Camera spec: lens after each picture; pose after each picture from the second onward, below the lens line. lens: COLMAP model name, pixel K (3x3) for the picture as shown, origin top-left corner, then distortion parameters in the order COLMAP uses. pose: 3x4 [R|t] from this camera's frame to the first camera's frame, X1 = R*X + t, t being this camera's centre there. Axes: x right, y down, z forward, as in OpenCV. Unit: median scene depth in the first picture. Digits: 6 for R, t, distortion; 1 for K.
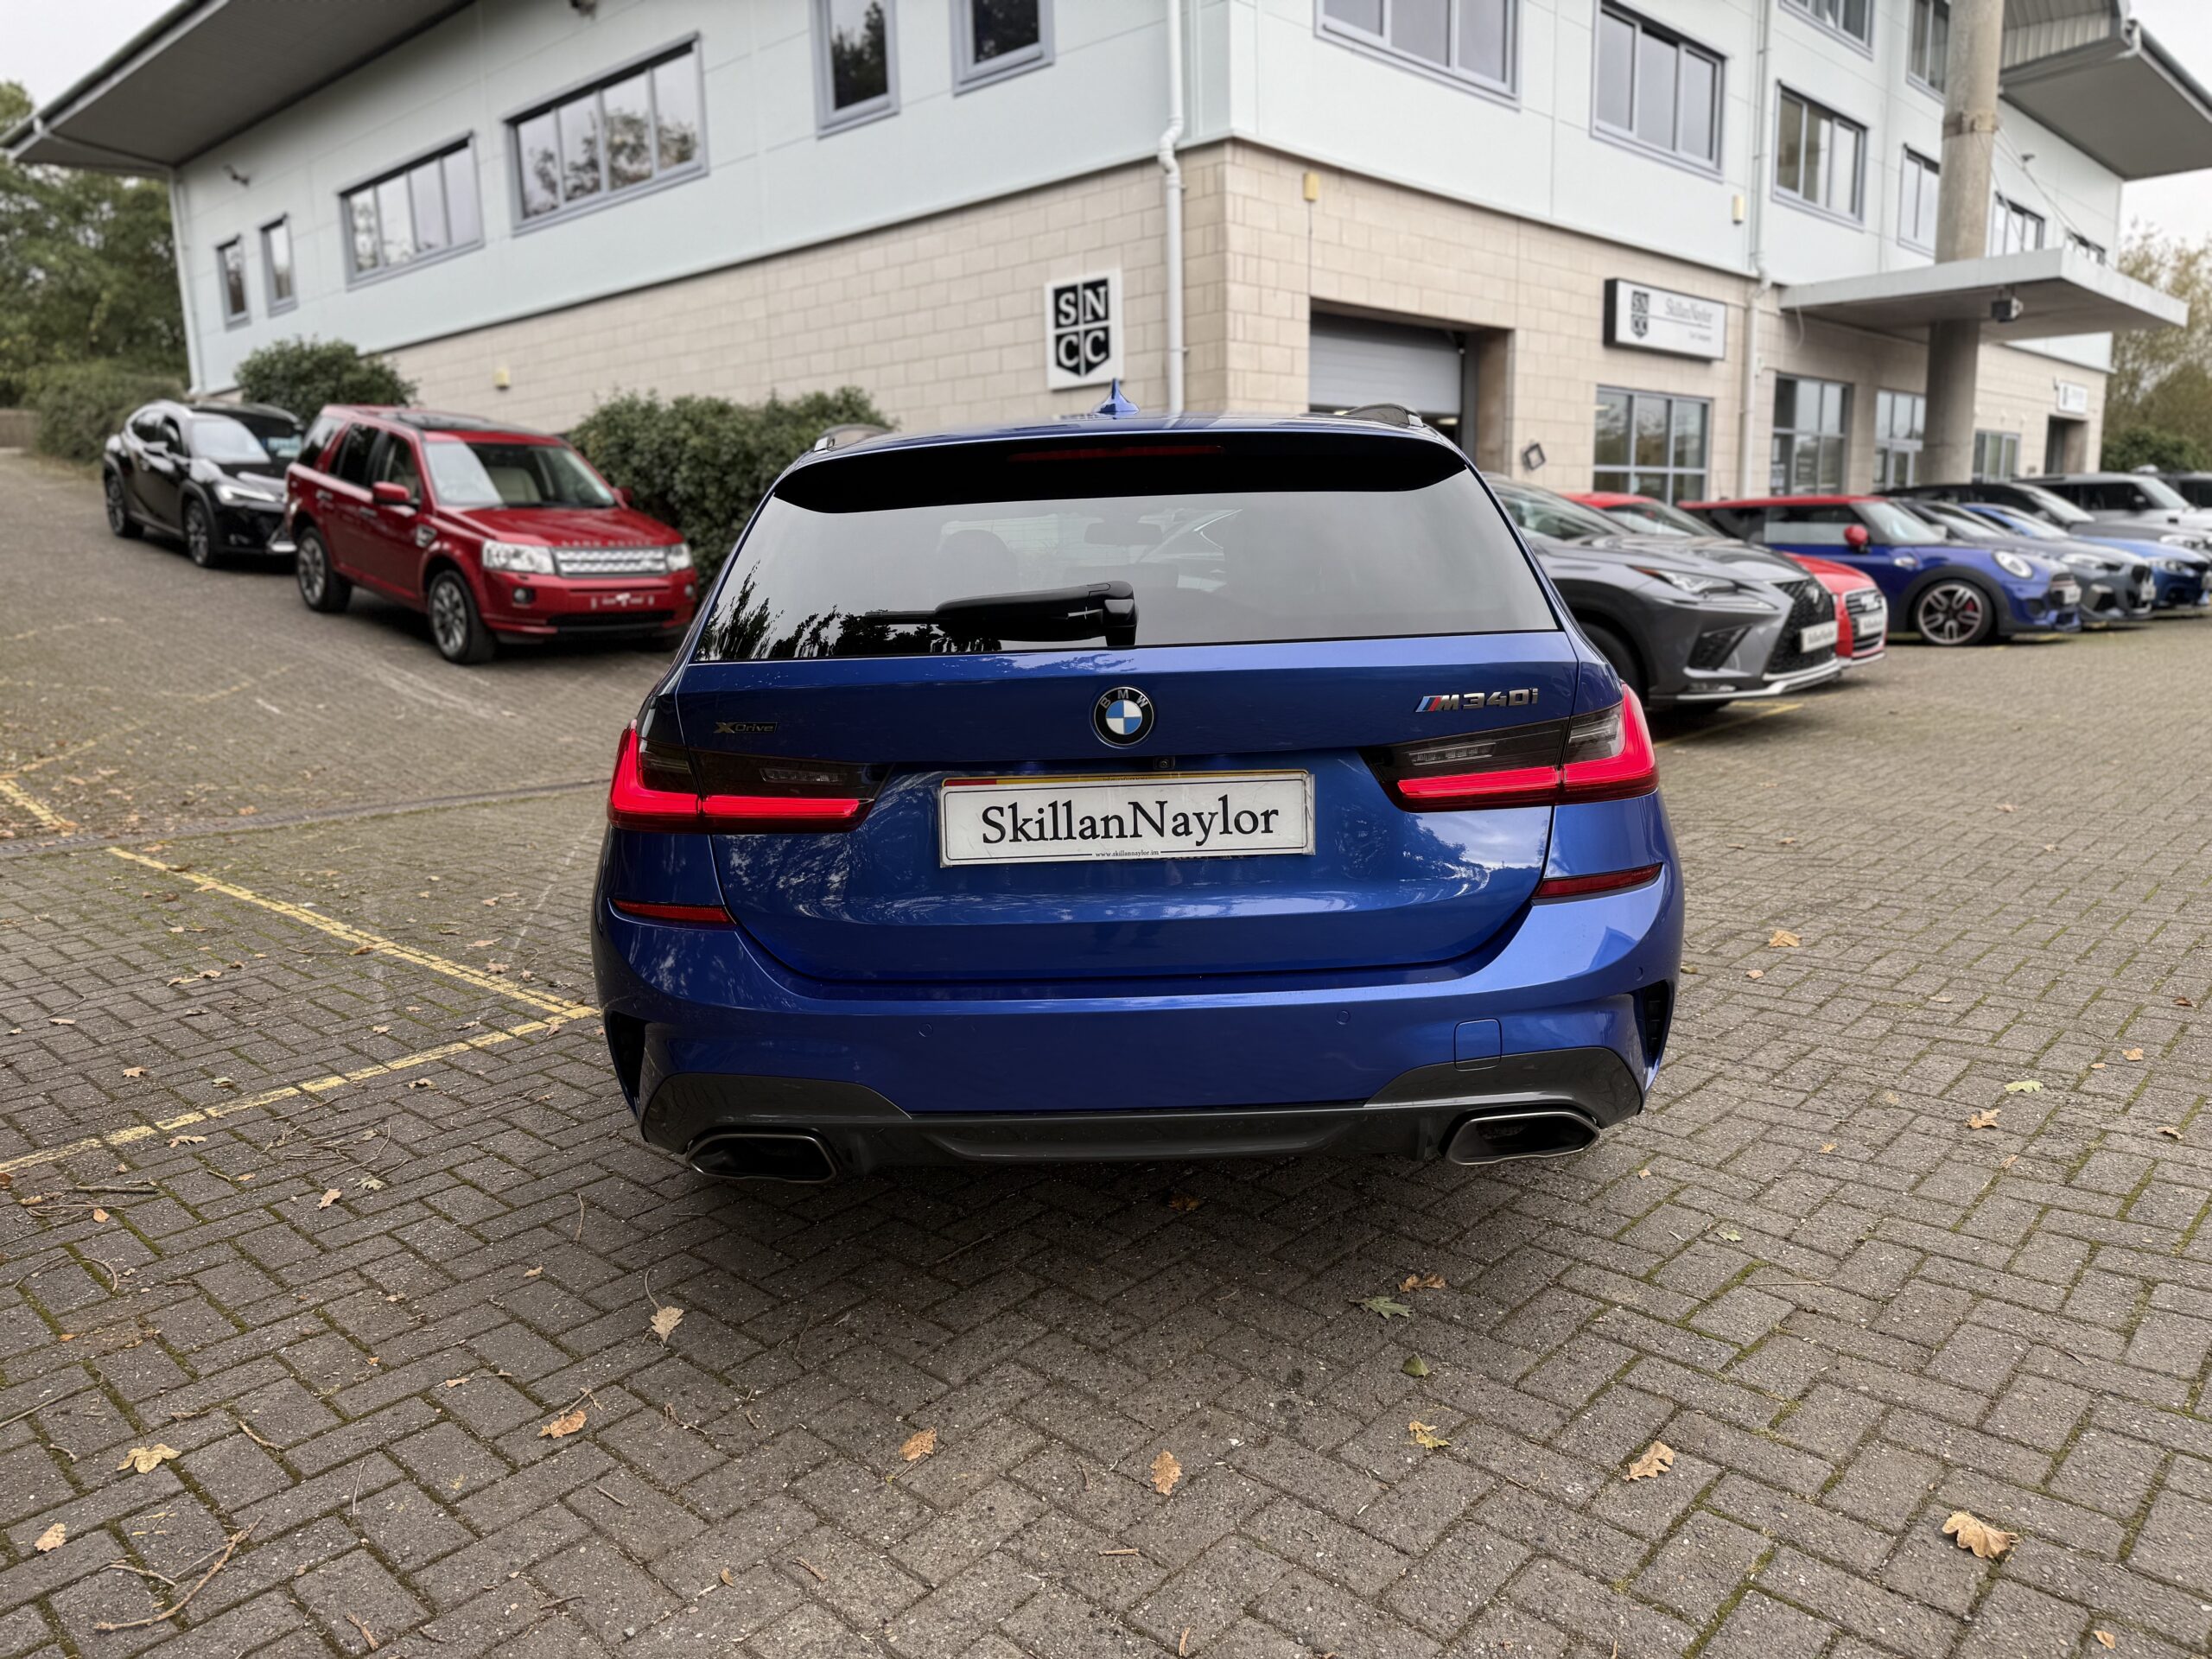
lens RADIAL K [[1531.0, 0, 1085.9], [0, 1531.0, 819.0], [0, 0, 1]] dist [0.032515, -0.045214]
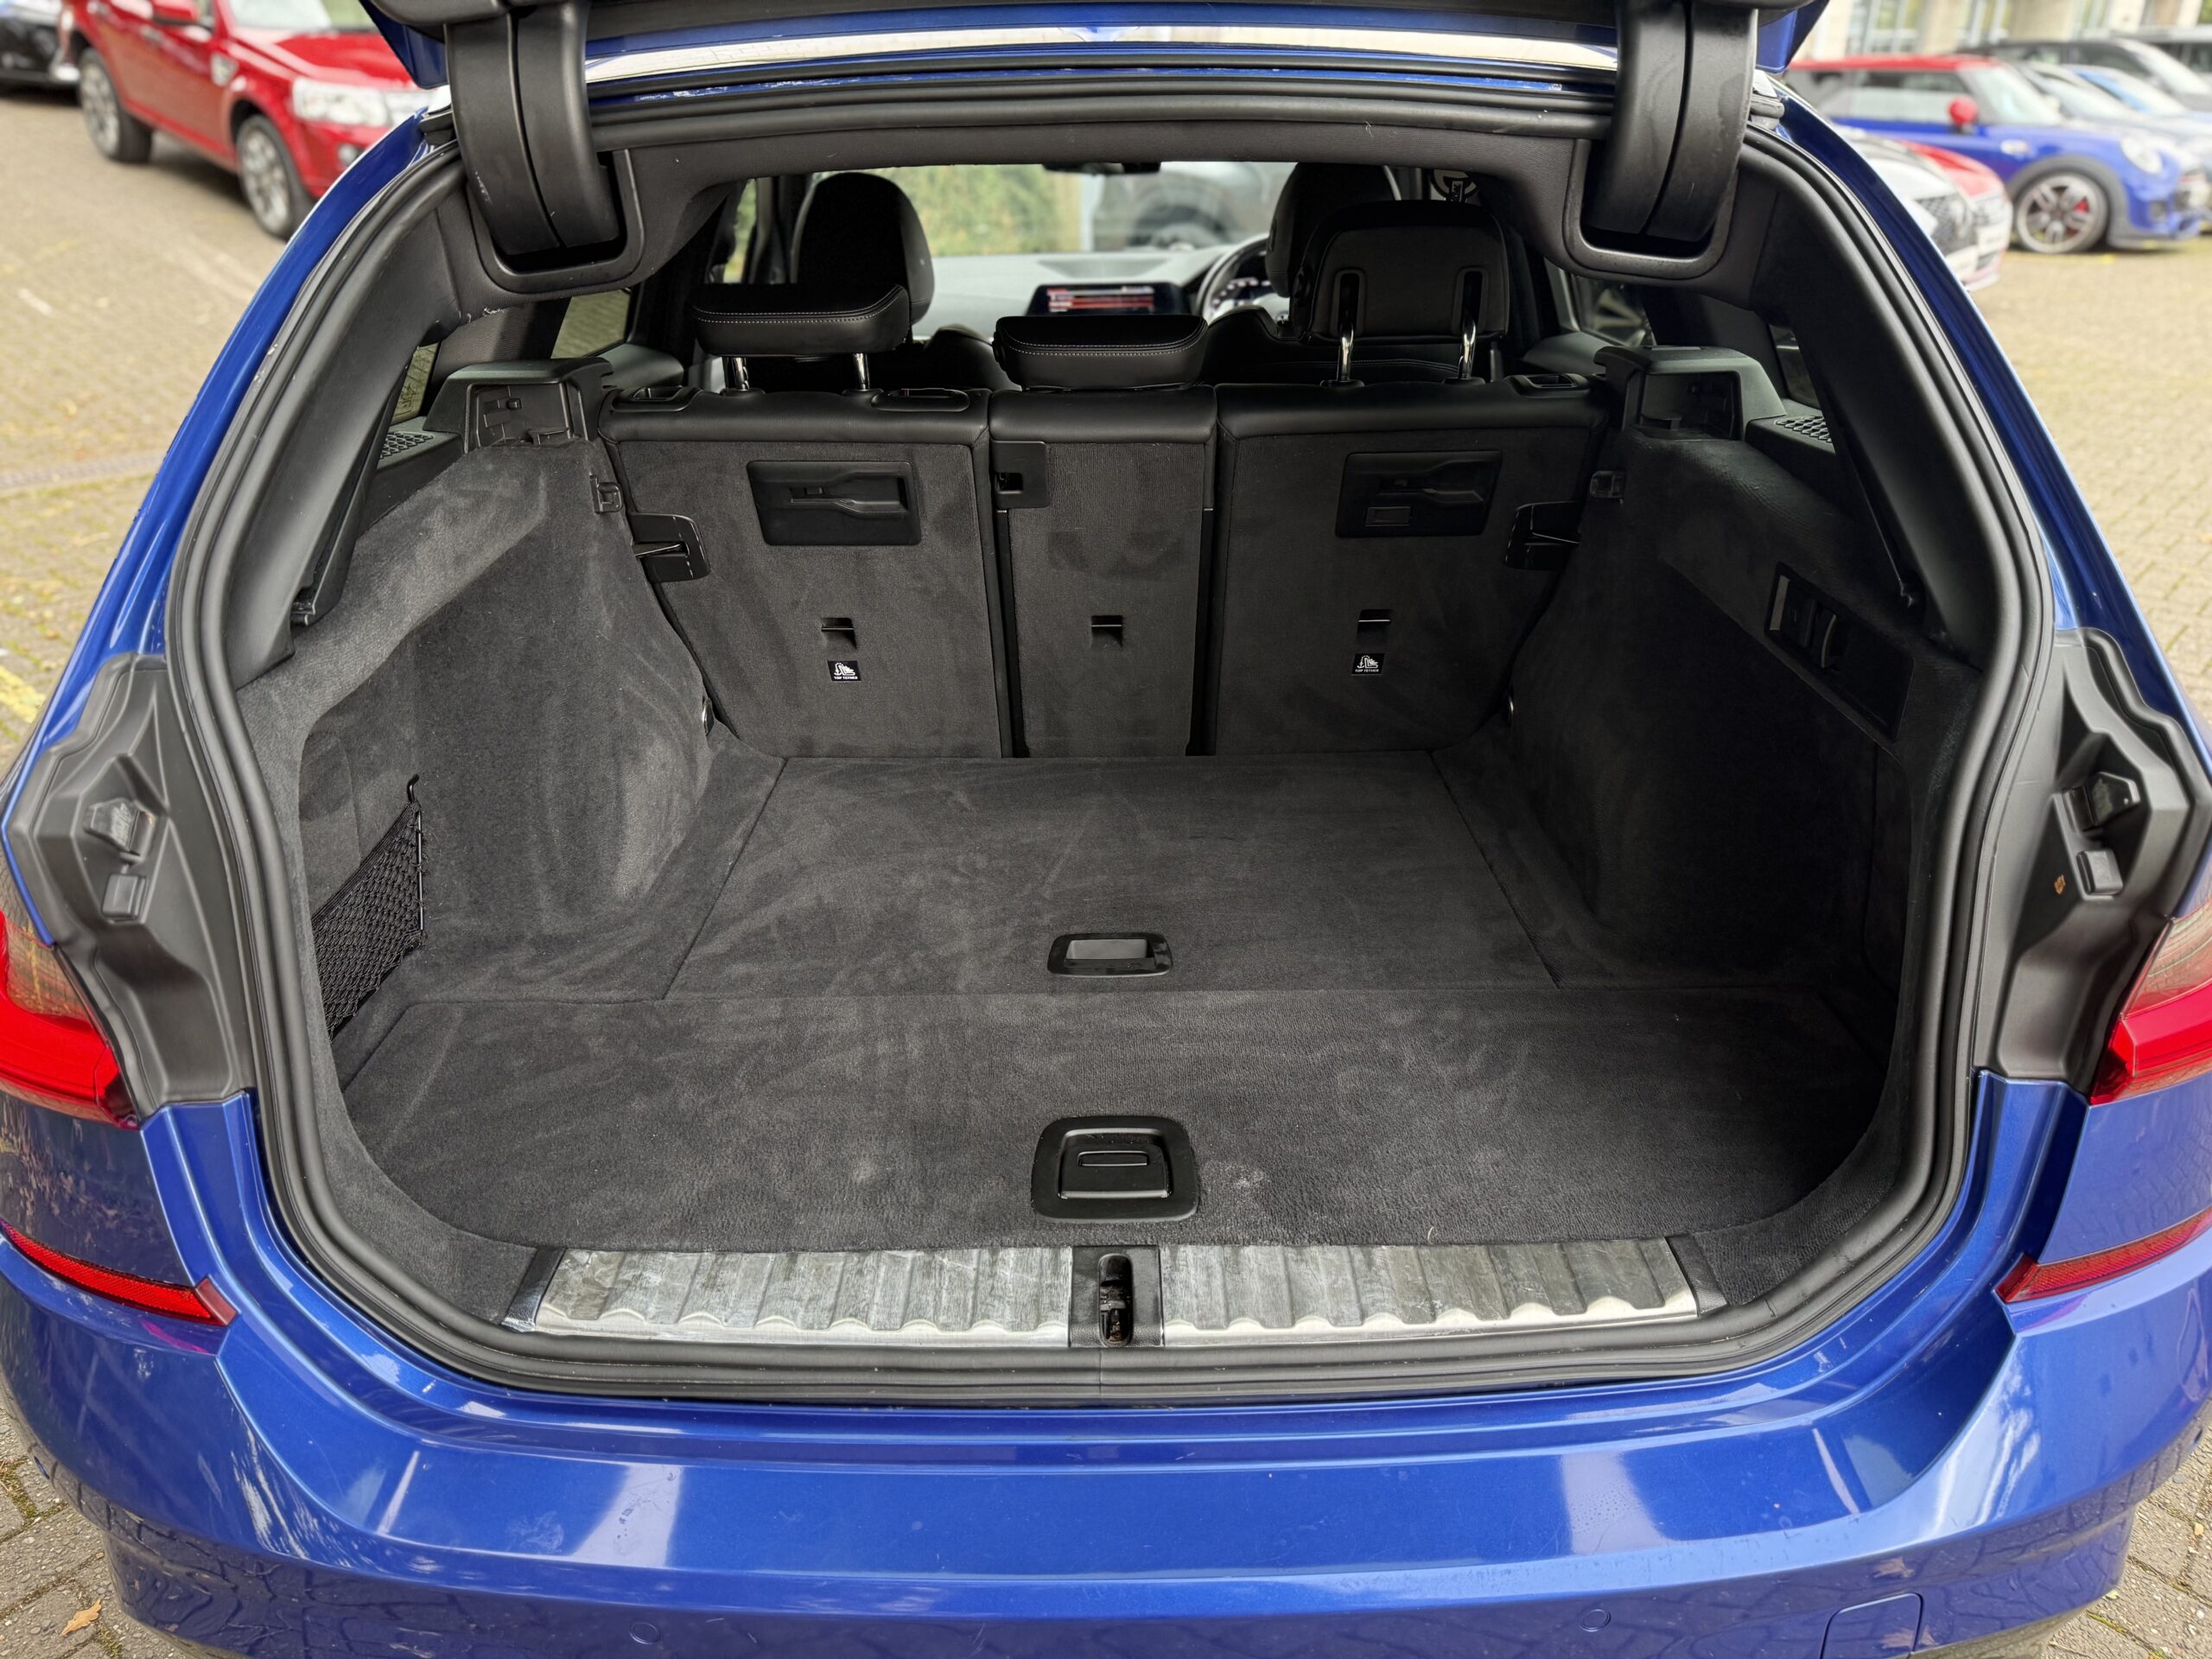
lens RADIAL K [[1564.4, 0, 1093.8], [0, 1564.4, 825.1], [0, 0, 1]] dist [-0.002312, -0.000646]
pose [[0.999393, 0.012283, 0.032614, 0.000912], [-0.020610, 0.962954, 0.268875, -0.034284], [-0.028103, -0.269384, 0.962623, 0.102104]]
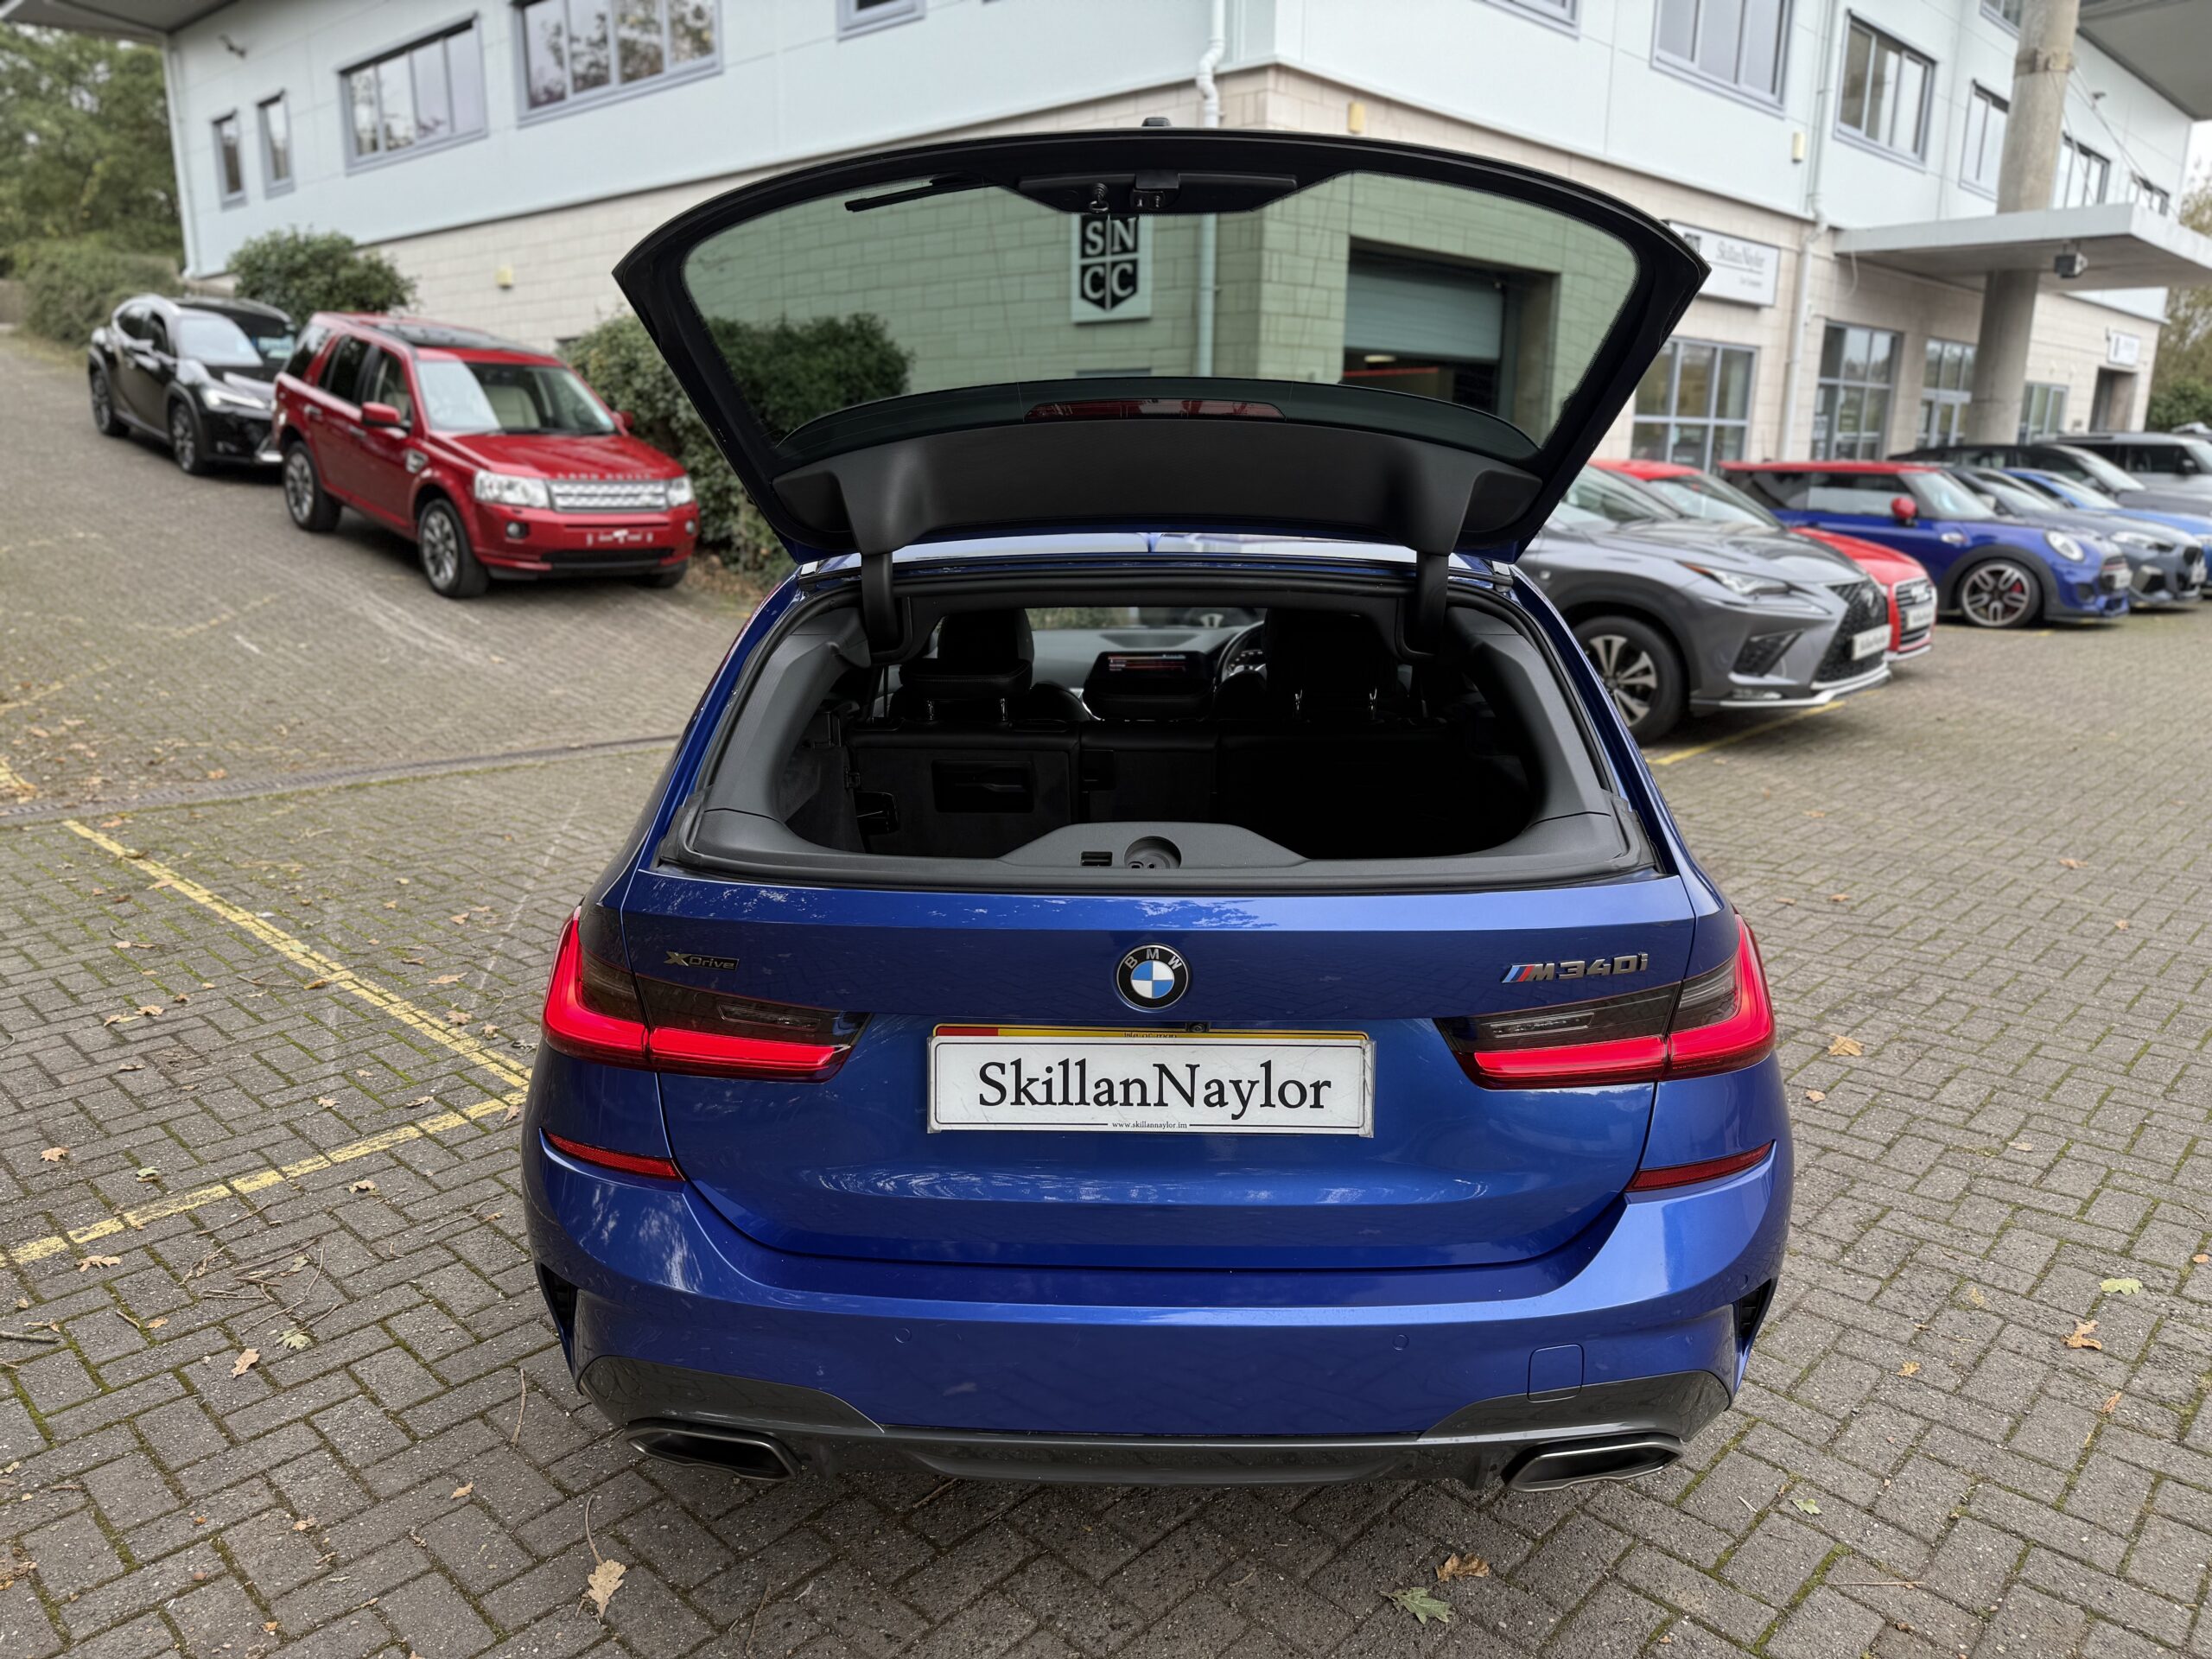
lens RADIAL K [[1540.6, 0, 1092.4], [0, 1540.6, 827.4], [0, 0, 1]] dist [0.017281, -0.023414]
pose [[0.999334, 0.036447, 0.001826, -0.002052], [-0.036490, 0.997402, 0.062113, -0.032500], [0.000442, -0.062139, 0.998067, 0.026961]]
